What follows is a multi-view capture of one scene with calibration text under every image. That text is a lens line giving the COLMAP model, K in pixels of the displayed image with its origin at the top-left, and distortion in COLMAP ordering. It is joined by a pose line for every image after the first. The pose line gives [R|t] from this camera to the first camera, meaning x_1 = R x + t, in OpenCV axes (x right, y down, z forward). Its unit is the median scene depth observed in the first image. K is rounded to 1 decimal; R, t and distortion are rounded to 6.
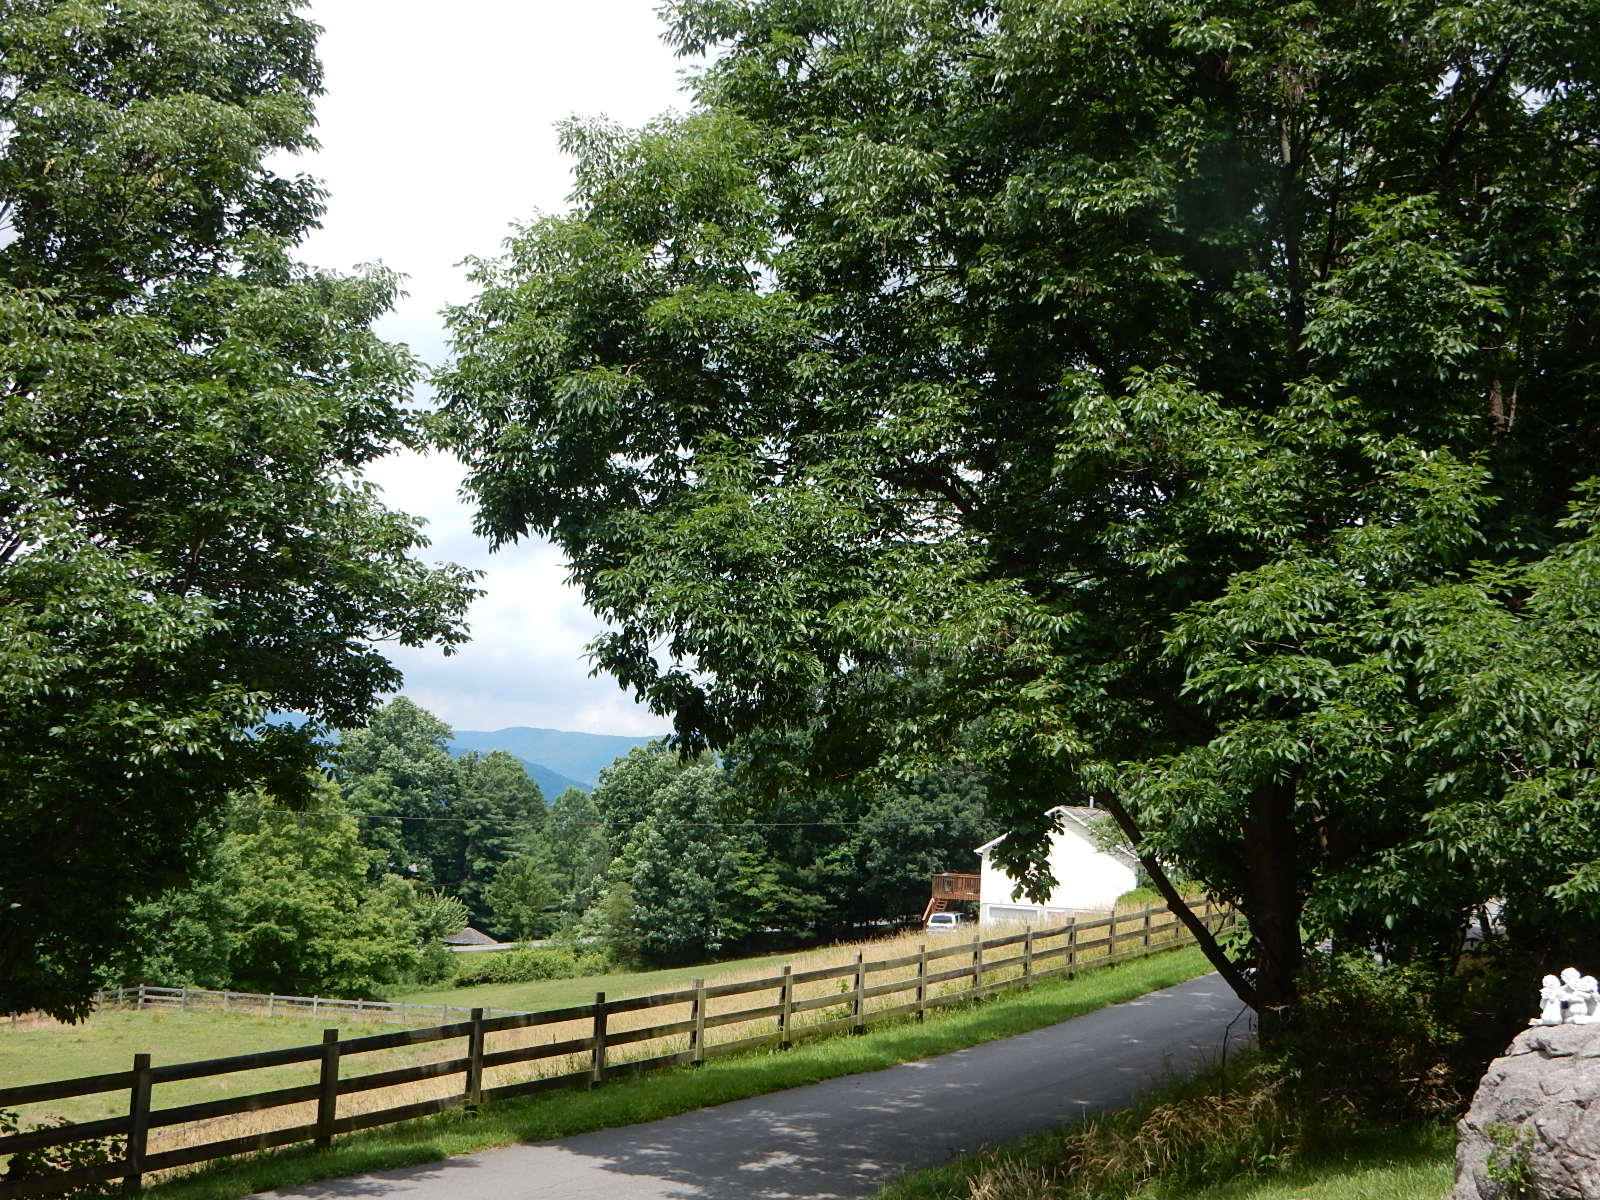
lens RADIAL K [[1941.0, 0, 801.7], [0, 1941.0, 598.7], [0, 0, 1]] dist [0.013338, 0.000000]
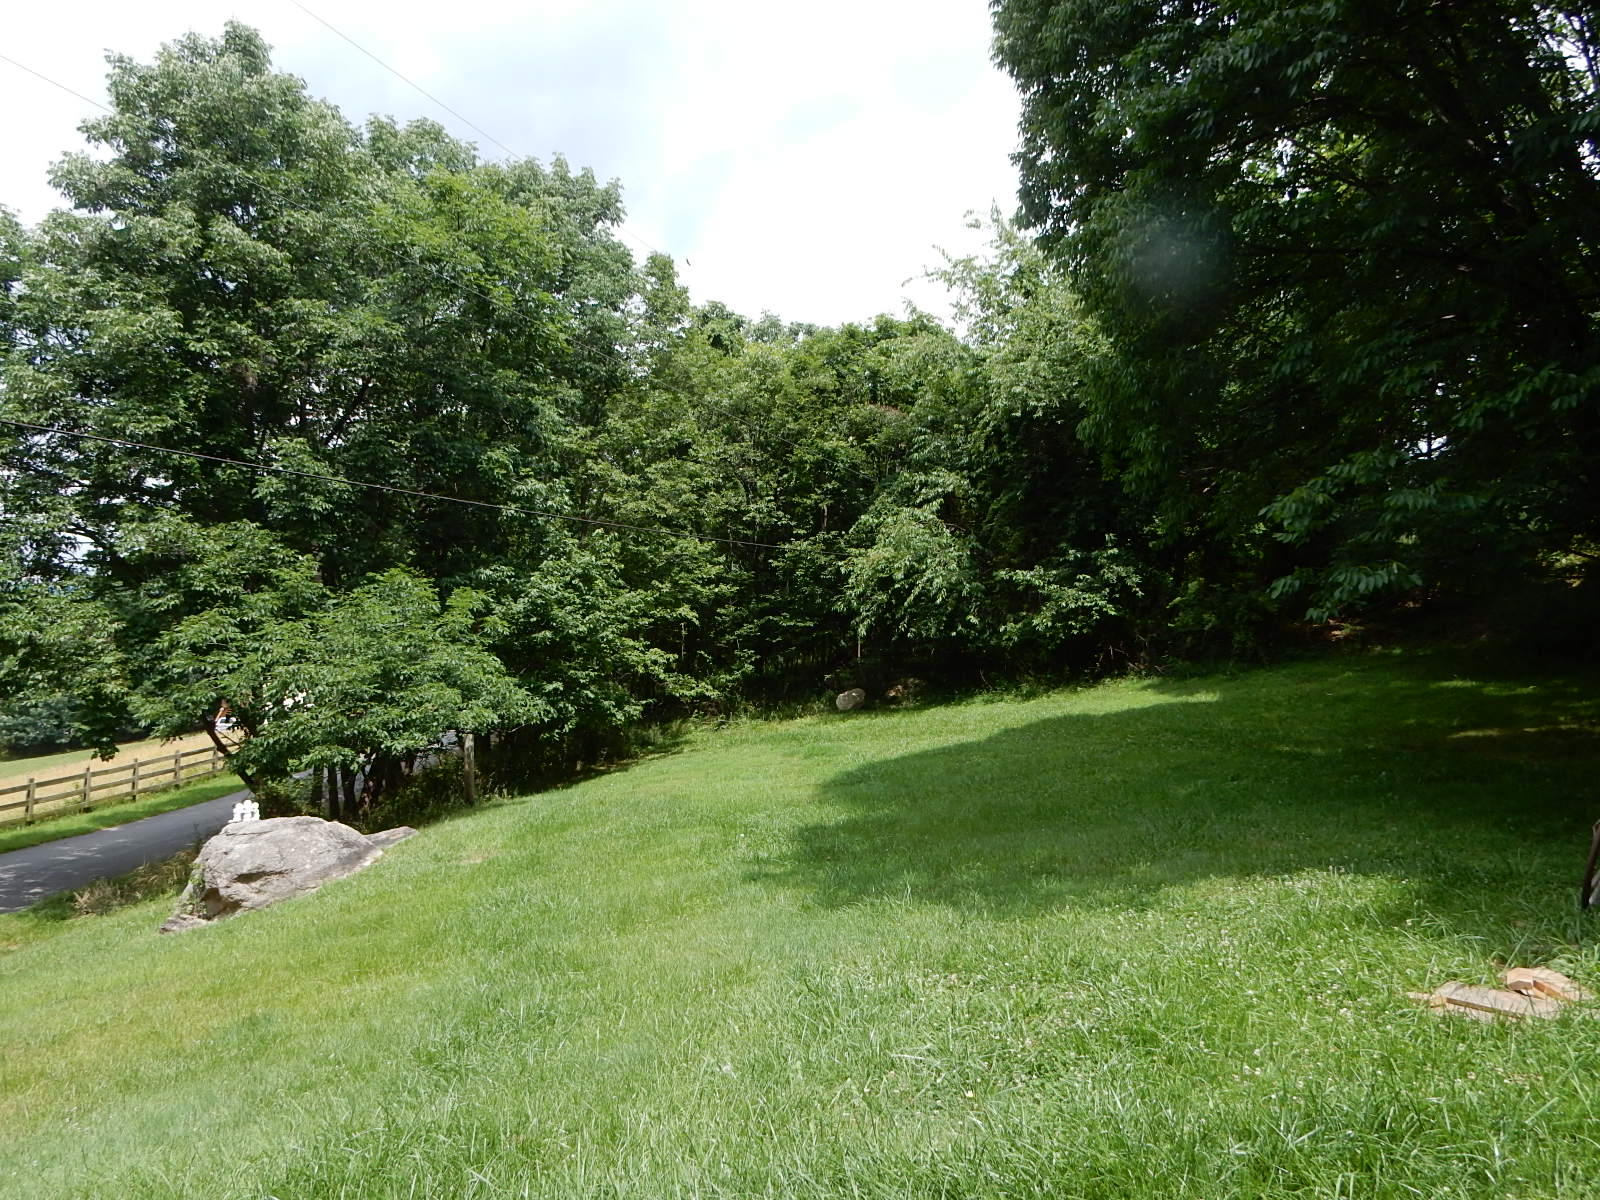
lens RADIAL K [[1186.7, 0, 807.0], [0, 1186.7, 598.7], [0, 0, 1]] dist [0.000258, 0.000005]
pose [[0.879208, 0.013690, 0.476241, 0.094582], [-0.050038, 0.996712, 0.063725, -0.072958], [-0.473803, -0.079858, 0.877003, -0.245446]]
